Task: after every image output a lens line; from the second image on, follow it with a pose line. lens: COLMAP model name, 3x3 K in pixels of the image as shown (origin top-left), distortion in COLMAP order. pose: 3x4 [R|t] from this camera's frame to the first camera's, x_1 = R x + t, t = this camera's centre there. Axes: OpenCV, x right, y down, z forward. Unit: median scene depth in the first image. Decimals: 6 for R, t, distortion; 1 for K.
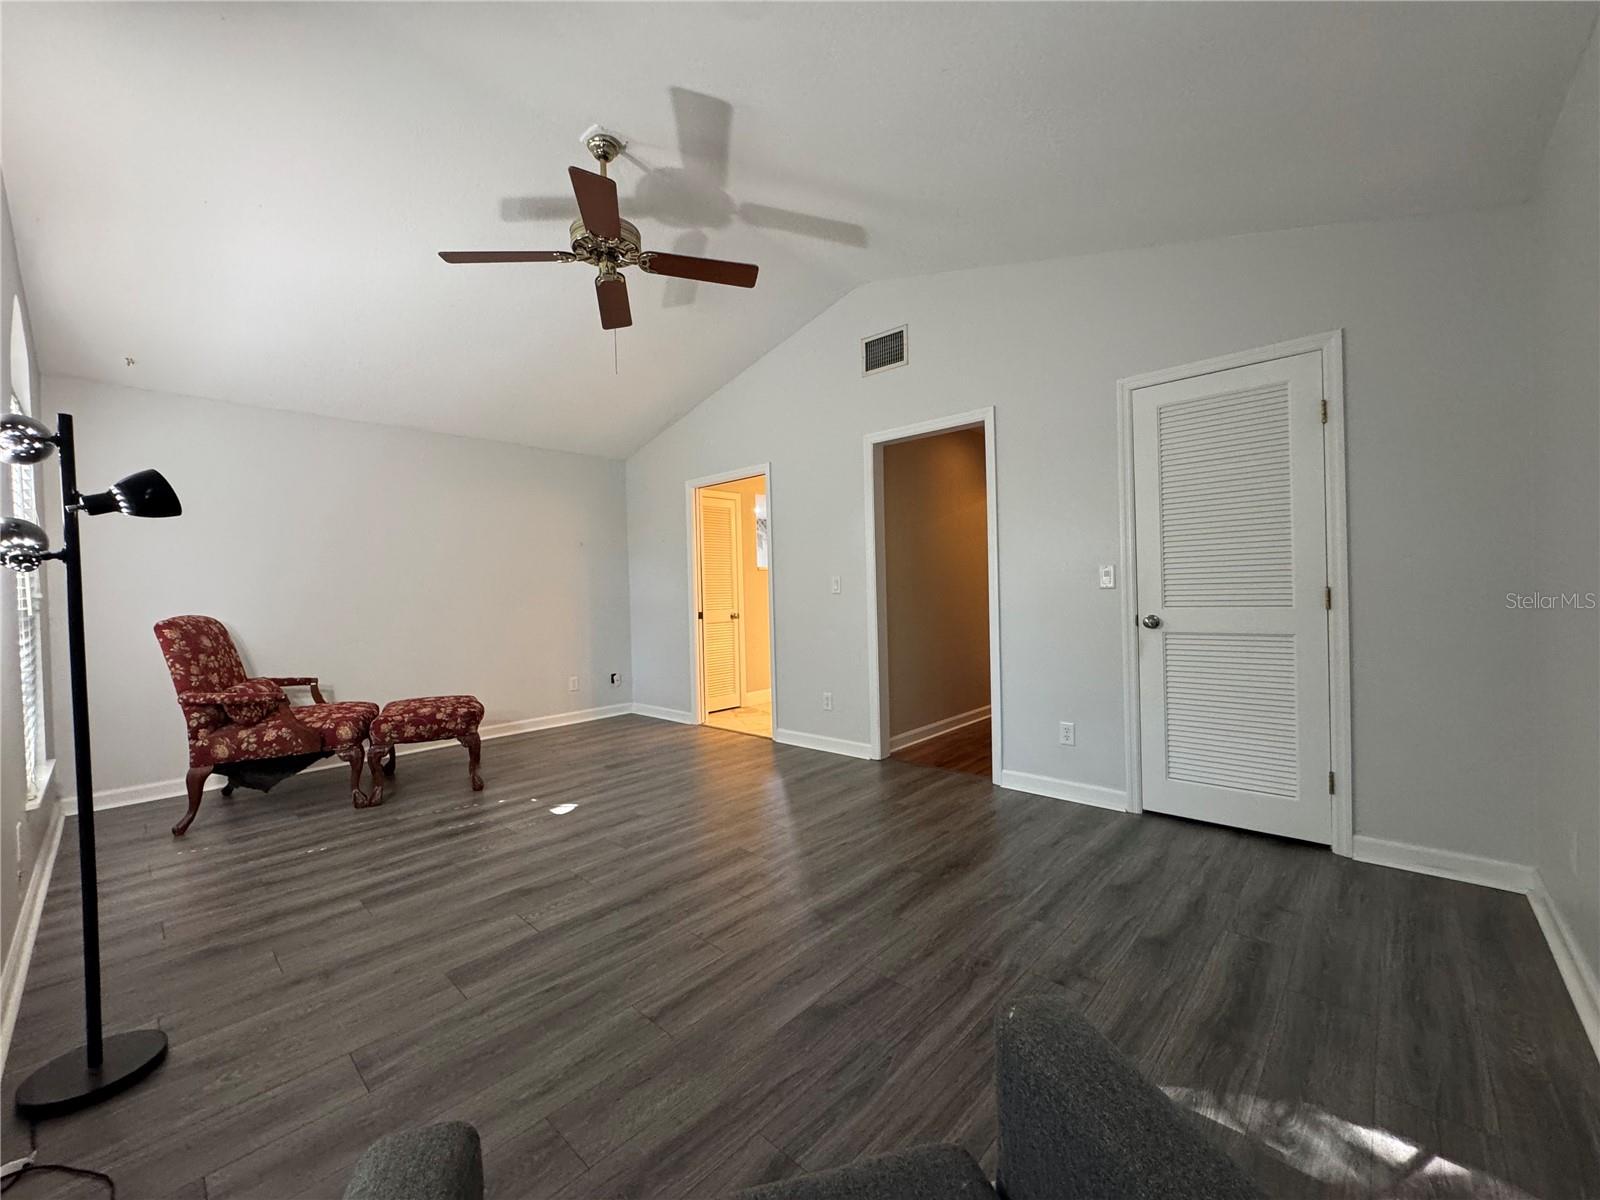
lens RADIAL K [[639.9, 0, 798.4], [0, 639.9, 599.1], [0, 0, 1]] dist [-0.000965, 0.000181]
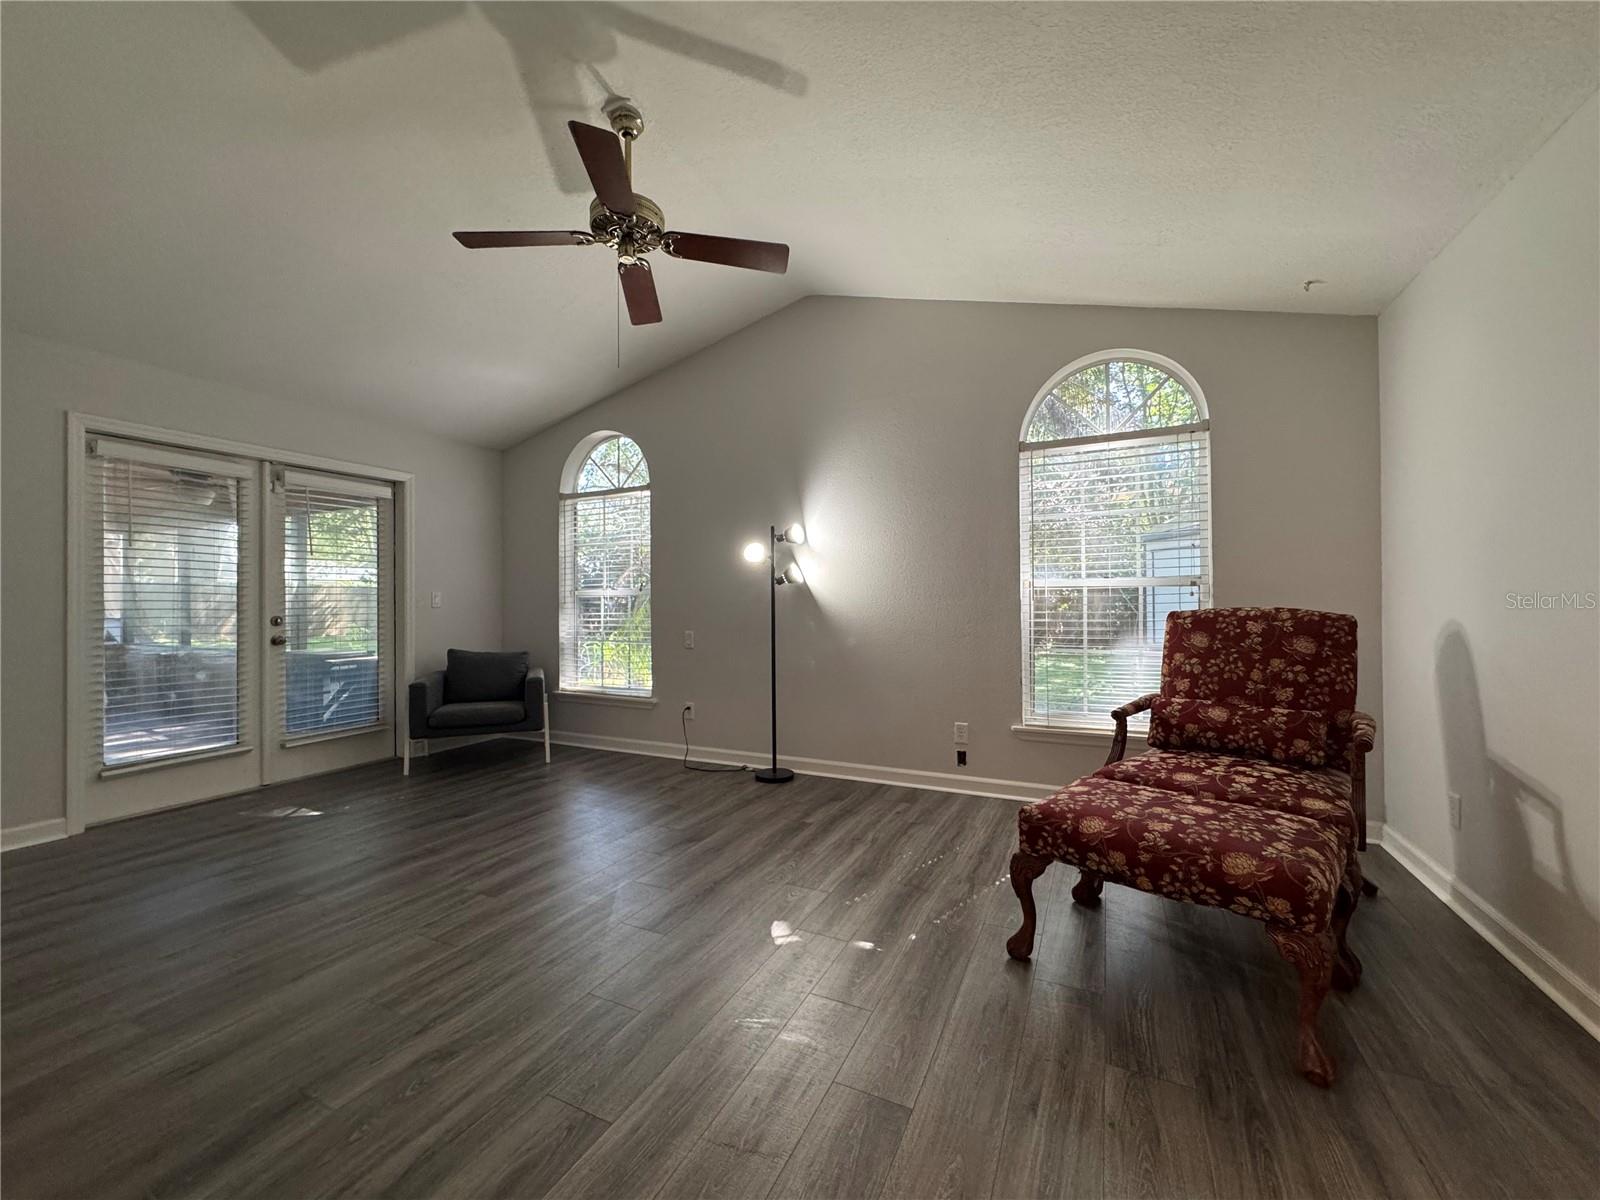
lens RADIAL K [[639.9, 0, 798.0], [0, 639.9, 593.9], [0, 0, 1]] dist [-0.000965, 0.000181]
pose [[-0.953674, 0.029670, -0.299376, -0.259370], [0.027308, 0.999554, 0.012070, -0.020113], [0.299600, 0.003335, -0.954059, 2.142868]]
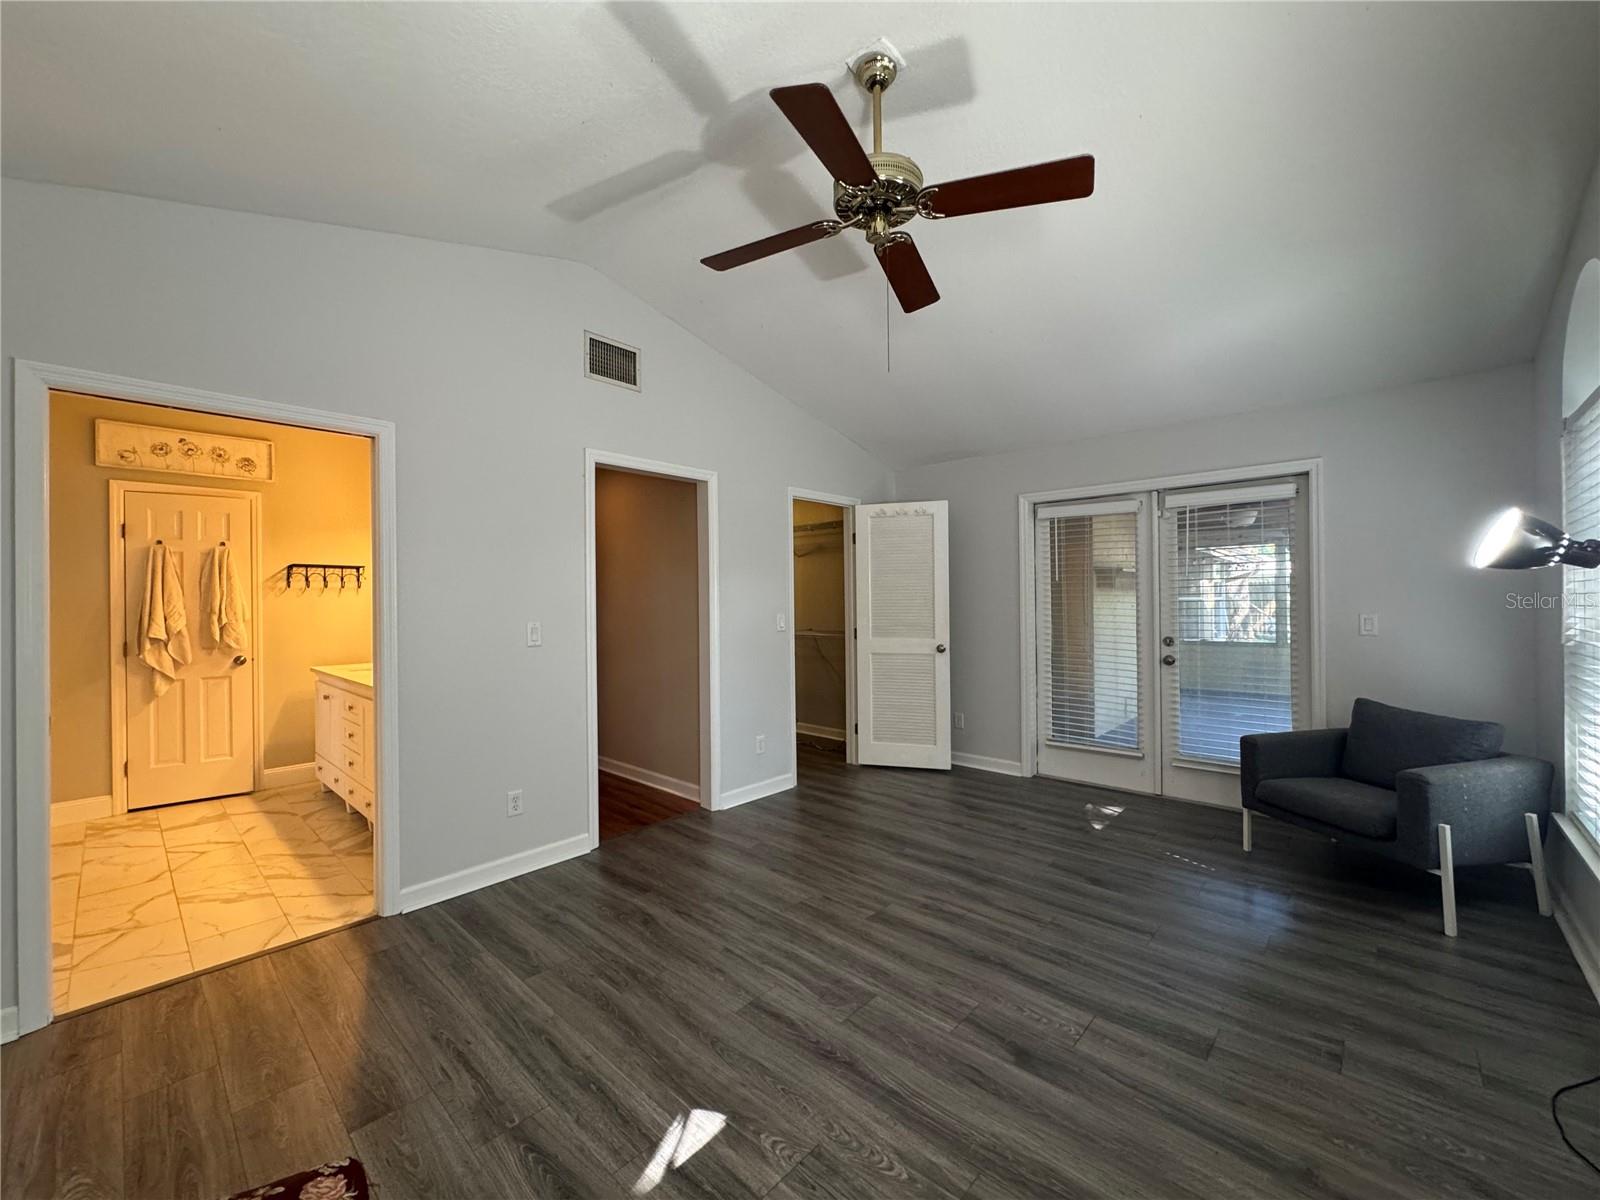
lens RADIAL K [[639.9, 0, 800.9], [0, 639.9, 600.6], [0, 0, 1]] dist [-0.000965, 0.000181]
pose [[-0.008222, 0.026646, 0.999611, -1.139968], [0.026366, 0.999303, -0.026421, -0.056231], [-0.999619, 0.026139, -0.008918, 1.204785]]
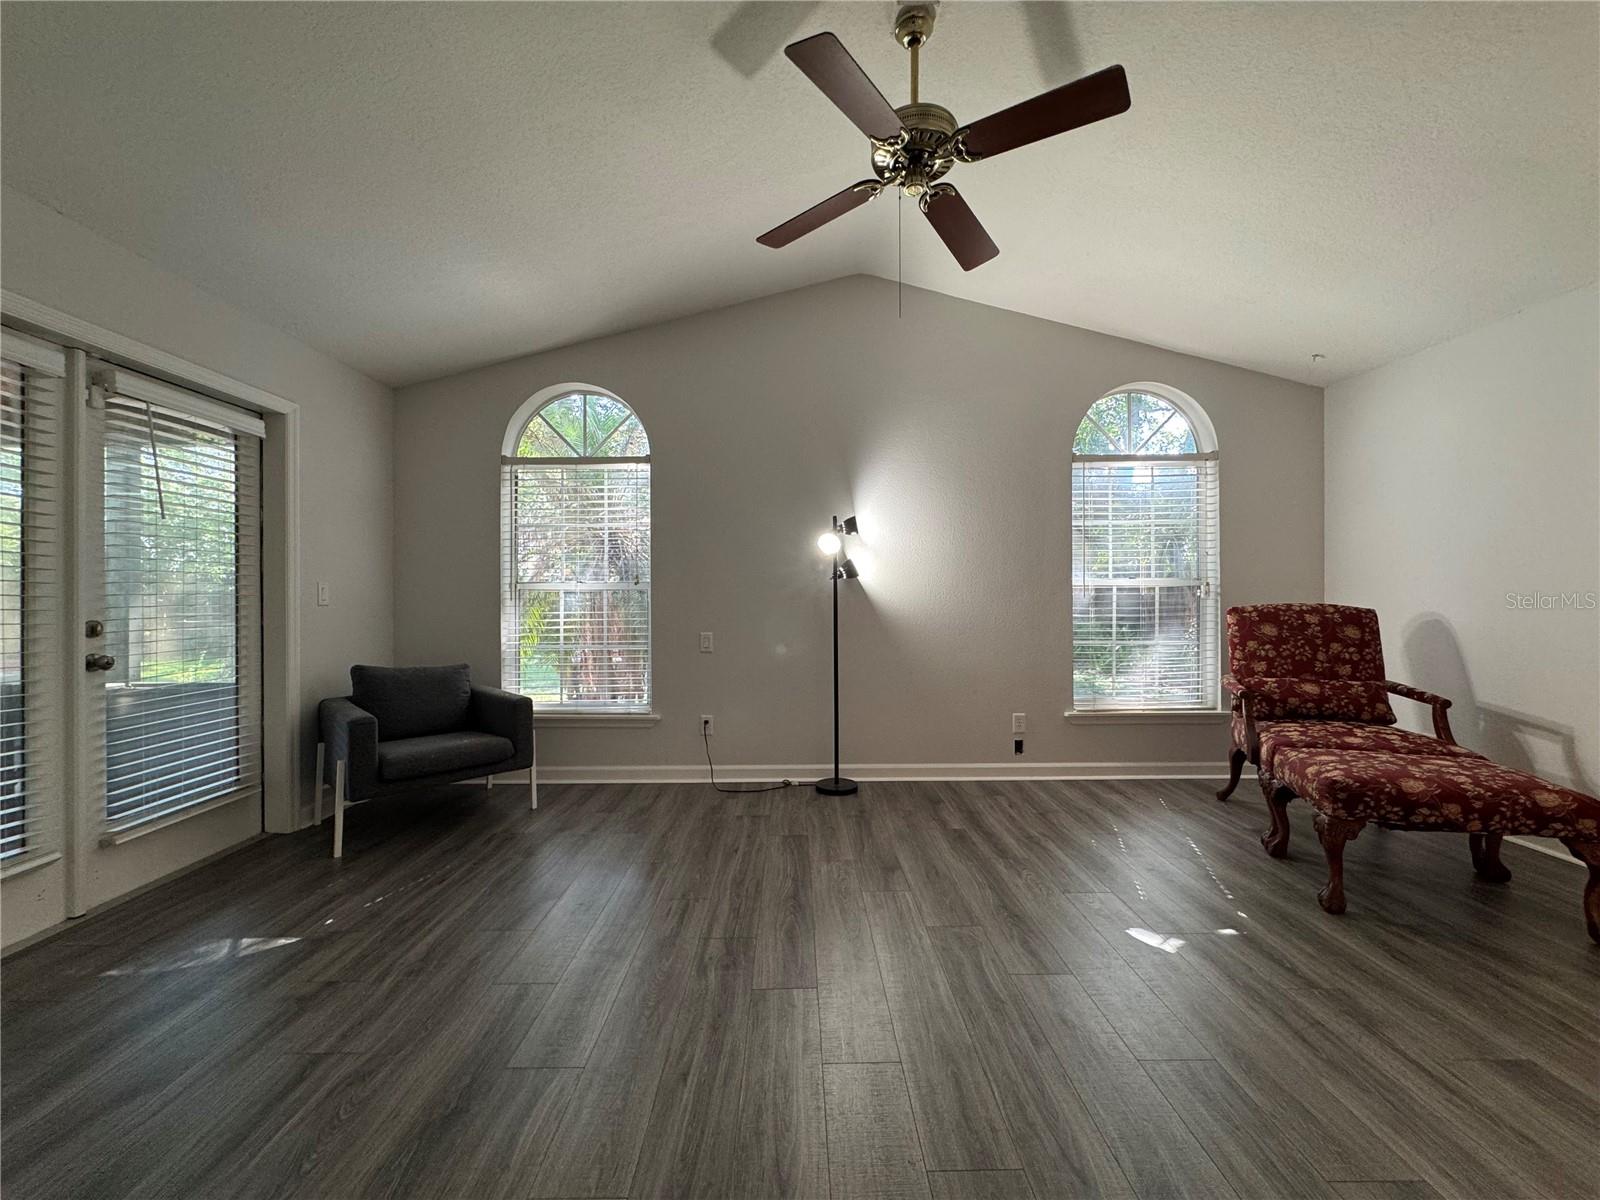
lens RADIAL K [[639.9, 0, 798.8], [0, 639.9, 594.8], [0, 0, 1]] dist [-0.000965, 0.000181]
pose [[-0.722090, 0.026466, -0.691293, 0.398054], [0.011840, 0.999594, 0.025902, -0.030075], [0.691698, 0.010519, -0.722110, 1.604092]]
